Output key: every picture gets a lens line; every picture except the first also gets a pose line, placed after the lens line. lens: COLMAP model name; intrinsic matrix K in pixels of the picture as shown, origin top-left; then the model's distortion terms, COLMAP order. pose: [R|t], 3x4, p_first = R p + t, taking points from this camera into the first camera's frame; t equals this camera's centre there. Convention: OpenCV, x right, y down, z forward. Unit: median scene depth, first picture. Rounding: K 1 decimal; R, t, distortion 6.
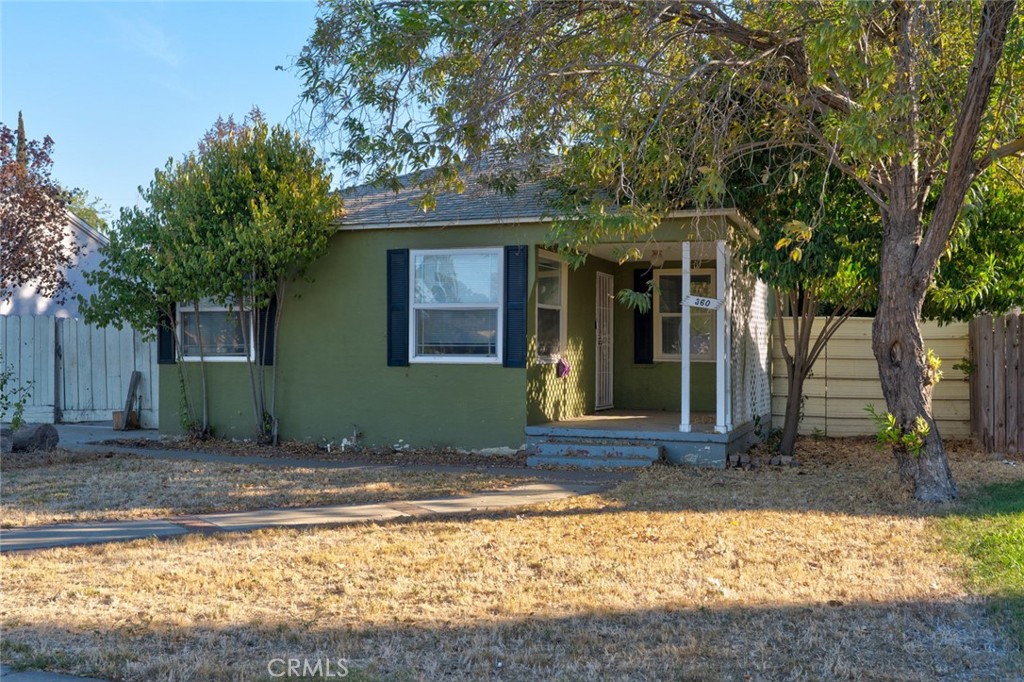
lens RADIAL K [[1051.3, 0, 512.0], [0, 1051.3, 341.0], [0, 0, 1]] dist [0.017471, 0.005769]
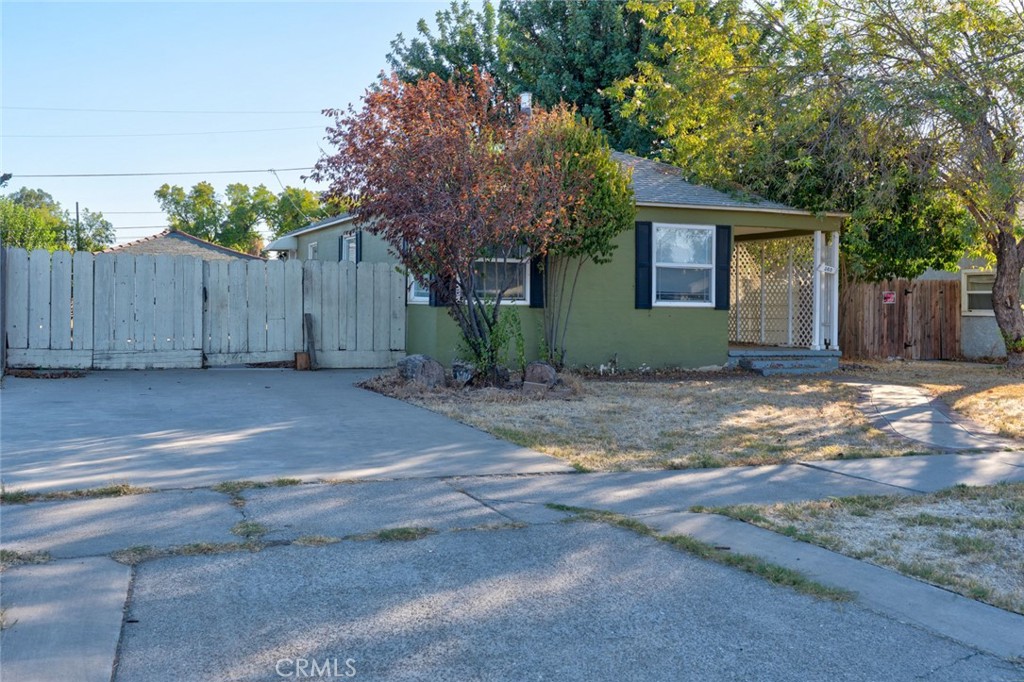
lens RADIAL K [[1007.6, 0, 514.0], [0, 1007.6, 312.4], [0, 0, 1]] dist [0.012702, -0.003413]
pose [[0.742004, 0.000530, 0.670396, -1.095661], [-0.015523, 0.999745, 0.016391, 0.010182], [-0.670216, -0.022569, 0.741823, 0.159866]]
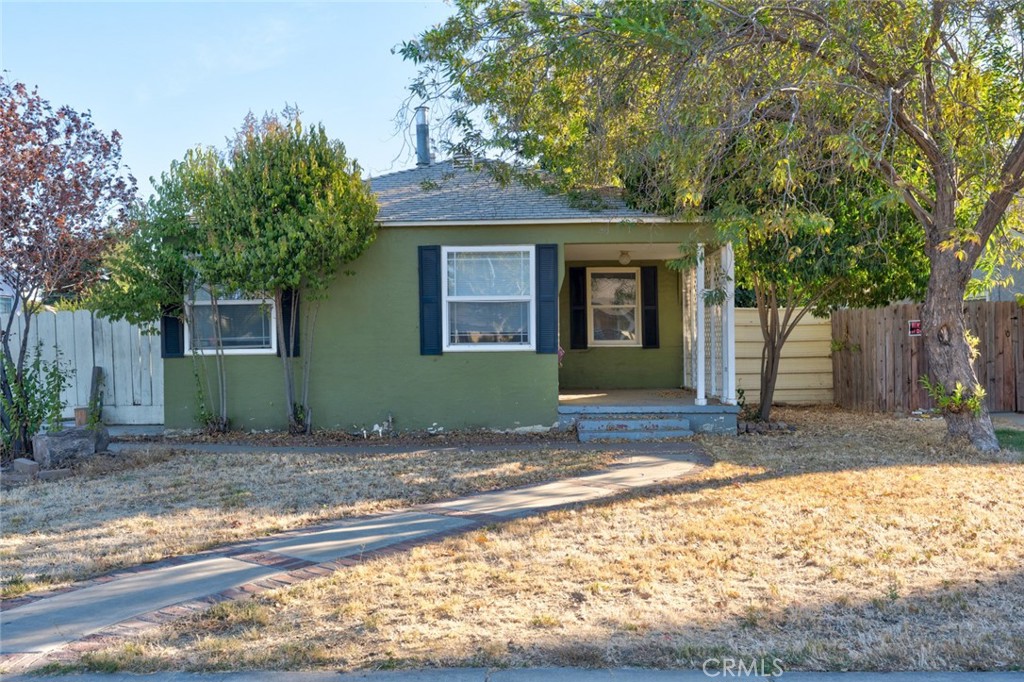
lens RADIAL K [[896.7, 0, 512.0], [0, 896.7, 341.0], [0, 0, 1]] dist [0.011459, -0.011409]
pose [[0.948446, -0.016050, 0.316533, -0.321233], [0.013053, 0.999848, 0.011587, 0.000290], [-0.316671, -0.006858, 0.948511, 0.107205]]
